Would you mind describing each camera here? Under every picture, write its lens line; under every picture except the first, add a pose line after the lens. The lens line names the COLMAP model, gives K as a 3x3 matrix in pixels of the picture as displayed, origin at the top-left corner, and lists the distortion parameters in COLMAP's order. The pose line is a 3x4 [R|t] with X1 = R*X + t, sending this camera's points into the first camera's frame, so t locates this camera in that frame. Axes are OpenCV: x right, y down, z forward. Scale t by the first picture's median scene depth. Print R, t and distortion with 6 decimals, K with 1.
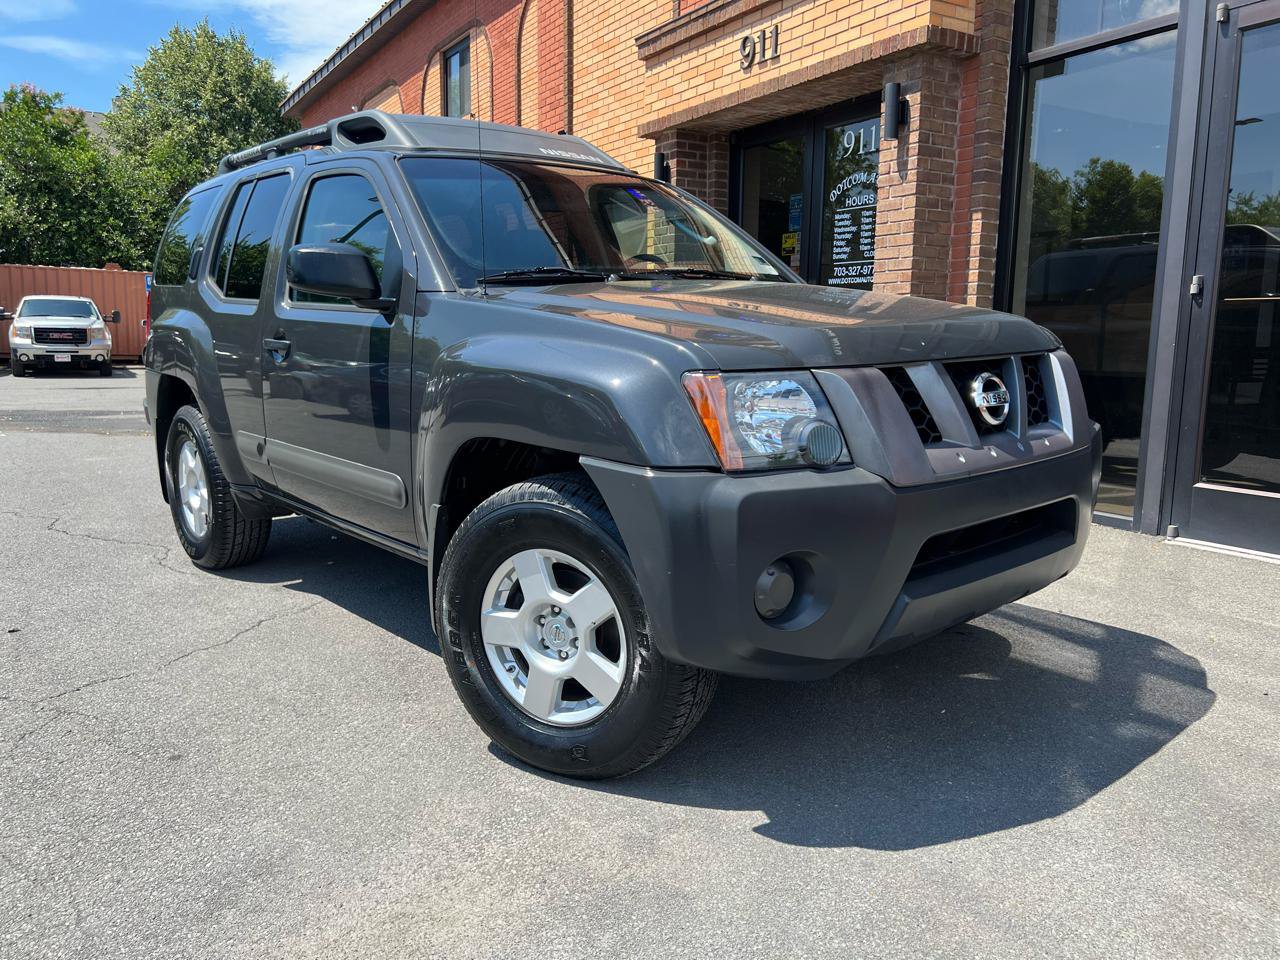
lens RADIAL K [[969.6, 0, 638.7], [0, 969.6, 482.5], [0, 0, 1]] dist [0.035125, -0.041676]
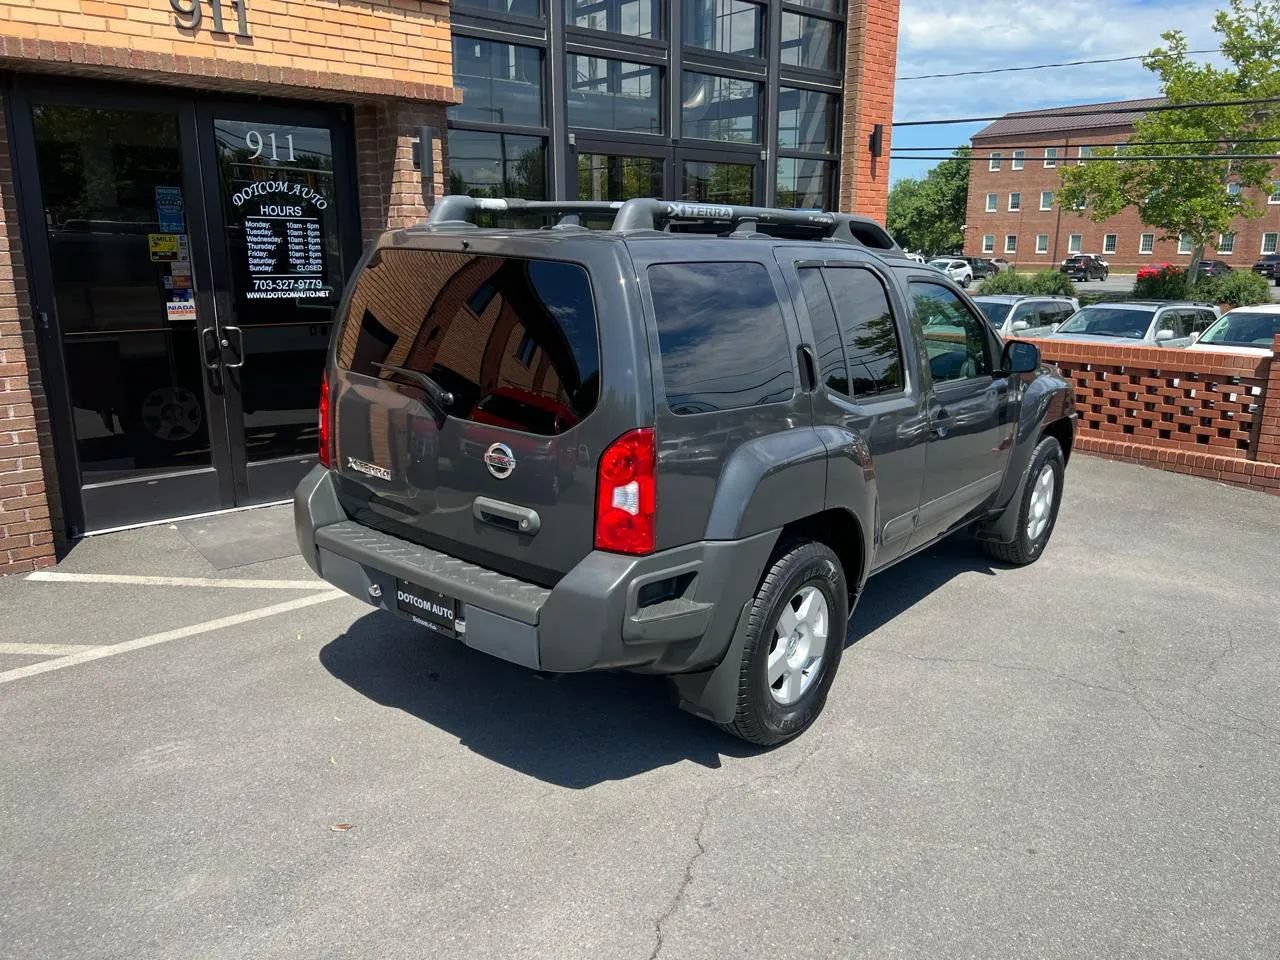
lens RADIAL K [[966.1, 0, 640.8], [0, 966.1, 483.6], [0, 0, 1]] dist [0.045758, -0.054316]
pose [[-0.174446, -0.247198, 0.953132, -0.813817], [0.142984, 0.951355, 0.272907, -0.249681], [-0.974230, 0.183891, -0.130615, 0.846696]]
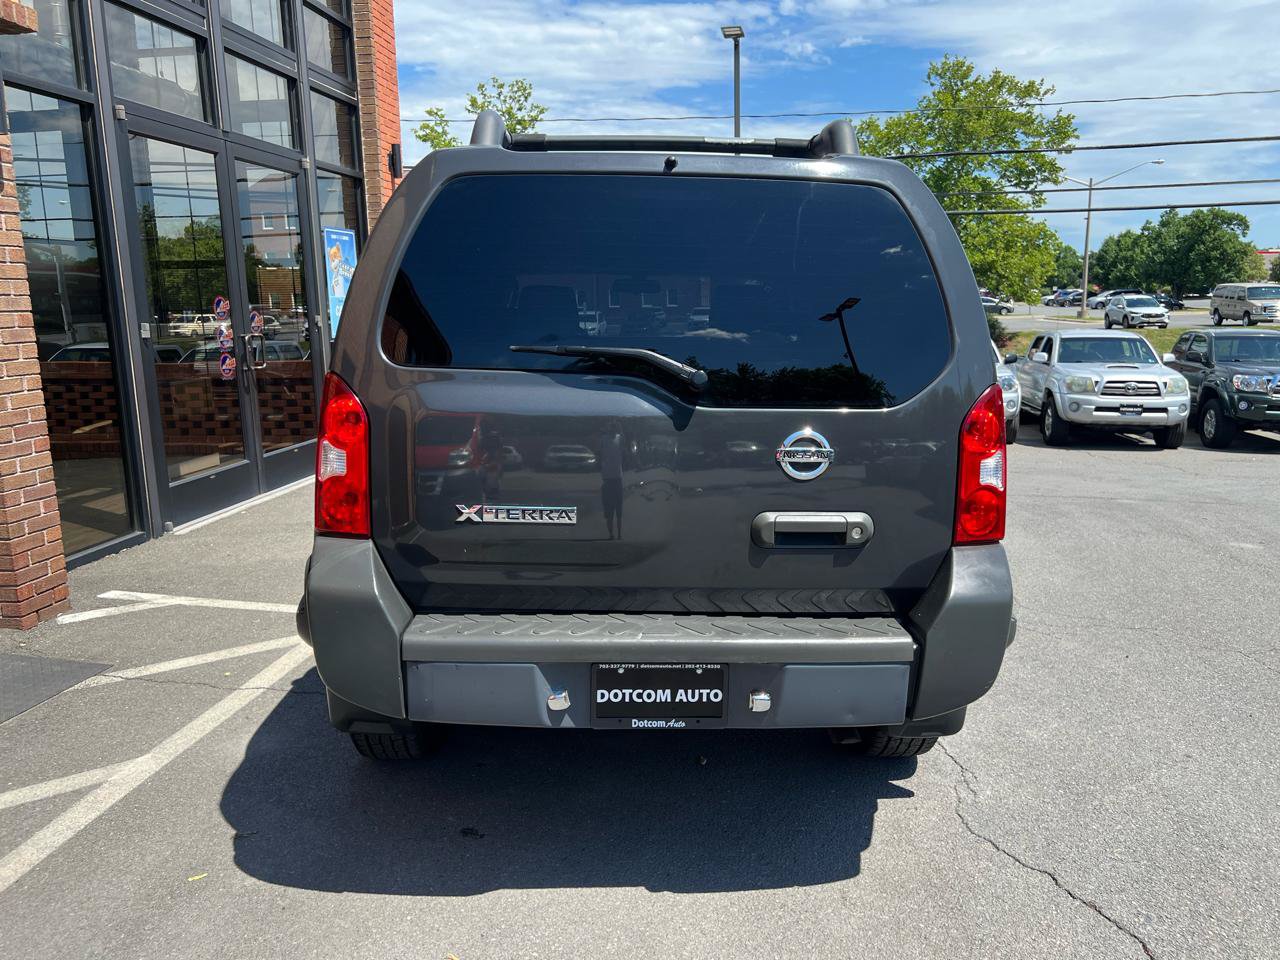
lens RADIAL K [[969.6, 0, 638.7], [0, 969.6, 482.5], [0, 0, 1]] dist [0.035125, -0.041676]
pose [[-0.775303, -0.116192, 0.620810, -0.516674], [0.100333, 0.947793, 0.302691, -0.241443], [-0.623569, 0.296965, -0.723169, 1.137588]]
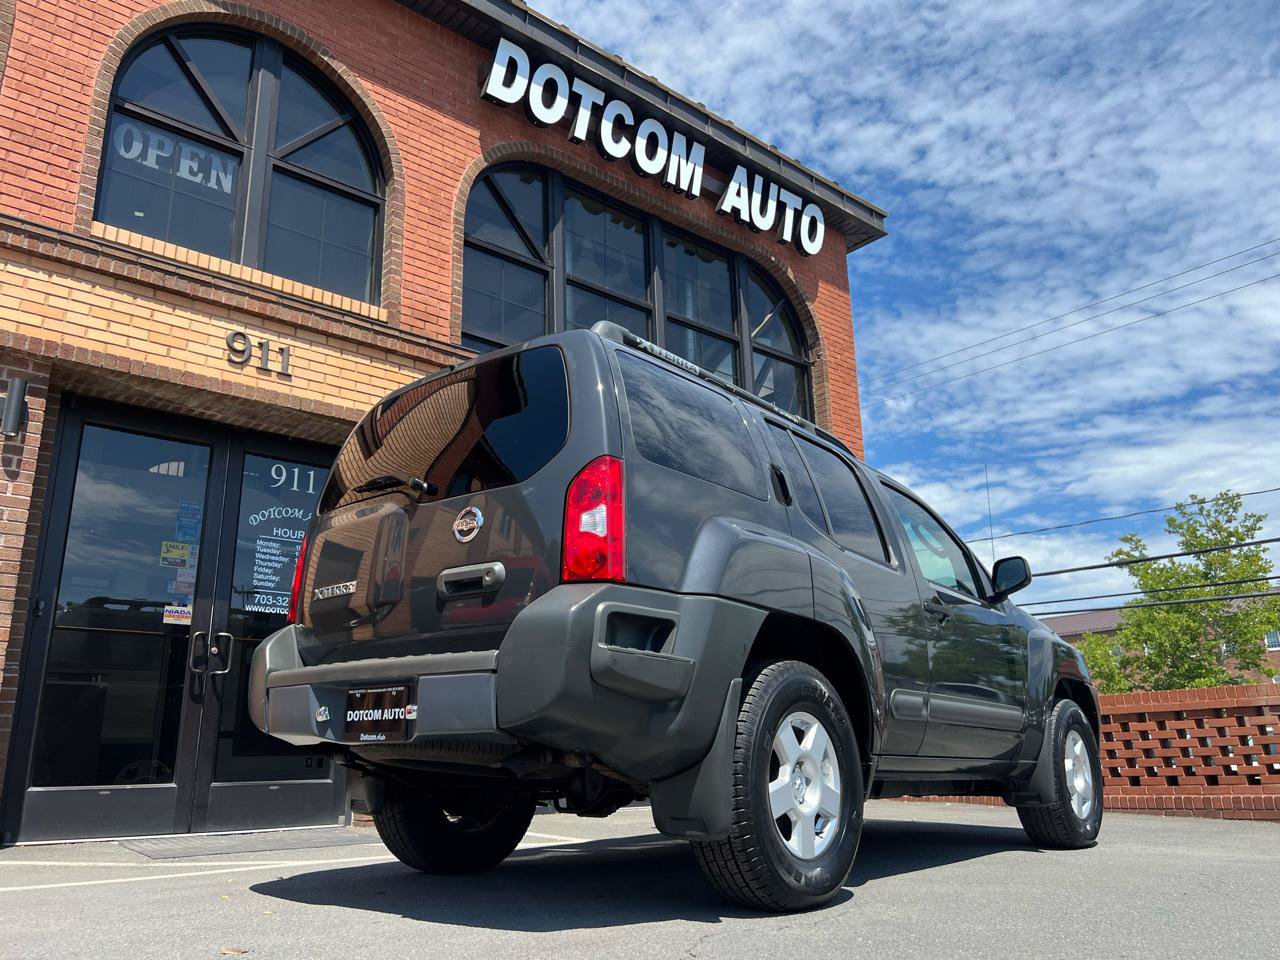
lens RADIAL K [[966.1, 0, 640.8], [0, 966.1, 483.6], [0, 0, 1]] dist [0.045758, -0.054316]
pose [[-0.159426, 0.274939, 0.948152, -0.805094], [0.169587, 0.953786, -0.248058, -0.031271], [-0.972535, 0.121247, -0.198684, 0.859250]]
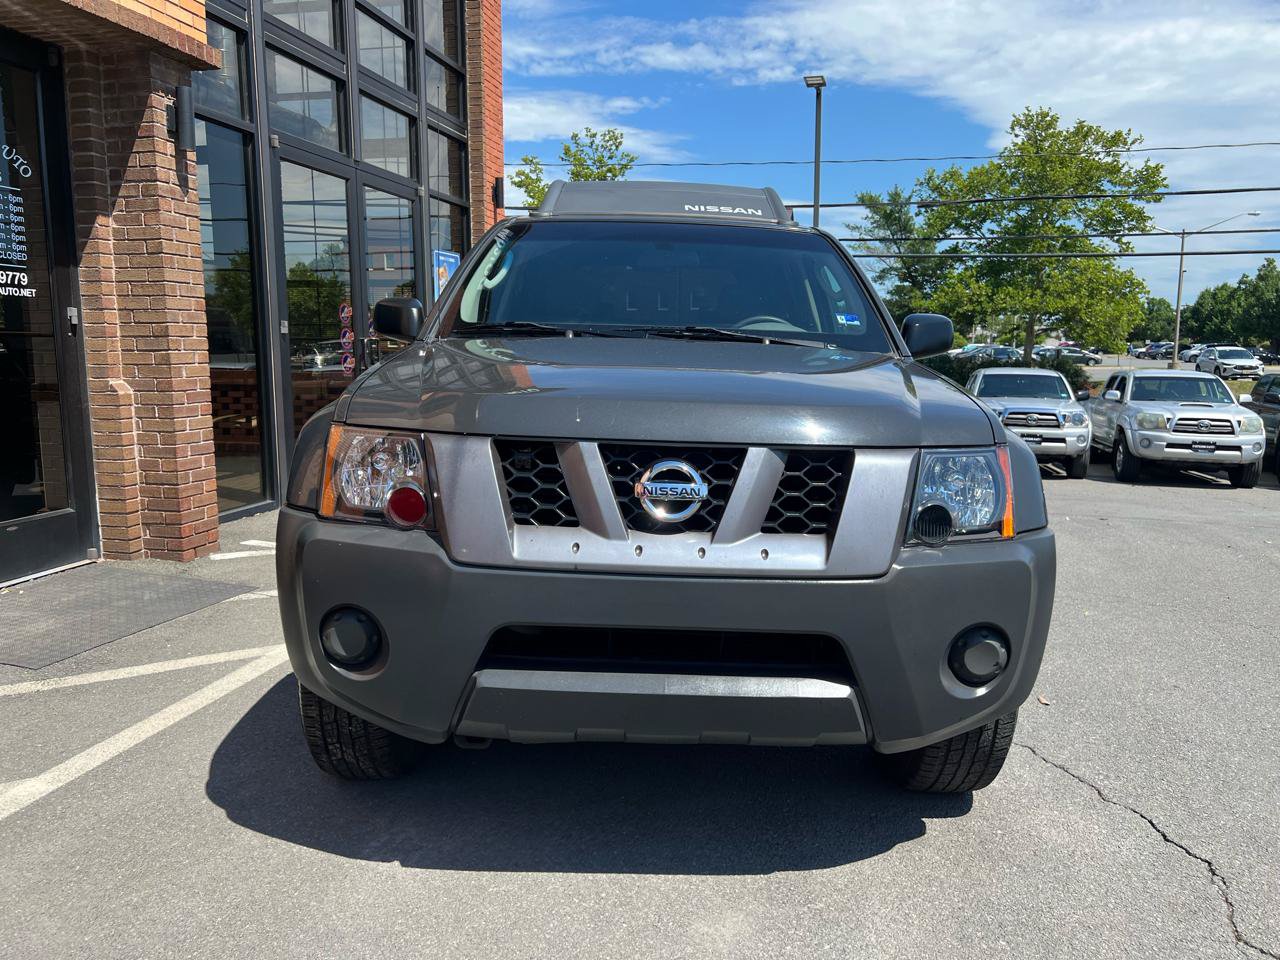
lens RADIAL K [[962.0, 0, 642.5], [0, 962.0, 482.2], [0, 0, 1]] dist [0.045459, -0.050697]
pose [[-0.722314, -0.111104, 0.682583, -0.591213], [0.090757, 0.963245, 0.252828, -0.214805], [-0.685585, 0.244570, -0.685681, 1.216953]]
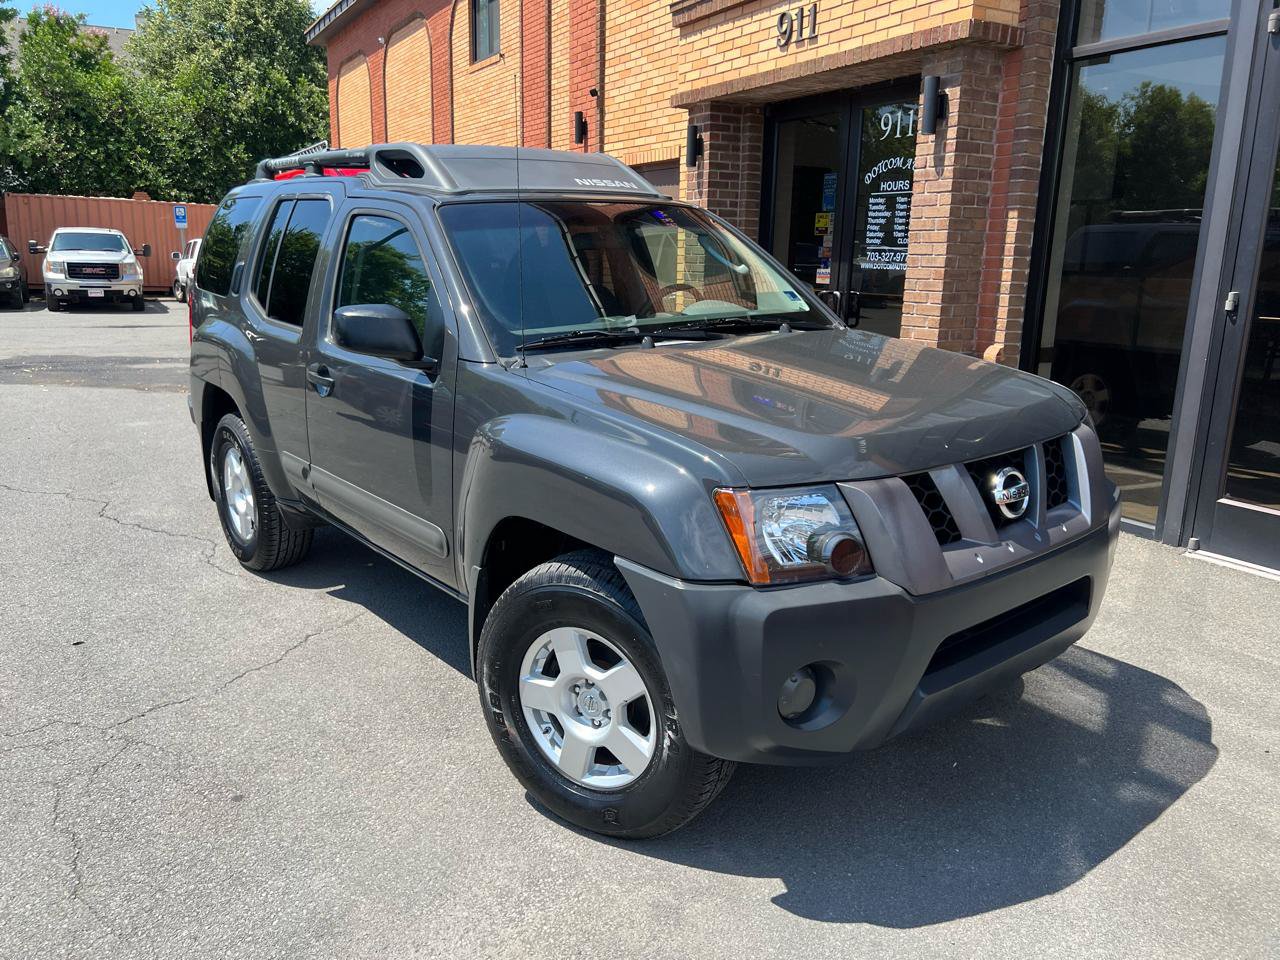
lens RADIAL K [[969.6, 0, 638.7], [0, 969.6, 482.5], [0, 0, 1]] dist [0.035125, -0.041676]
pose [[0.999555, 0.014827, -0.025879, -0.002935], [-0.012760, 0.996851, 0.078268, -0.064547], [0.026958, -0.077903, 0.996596, -0.016186]]
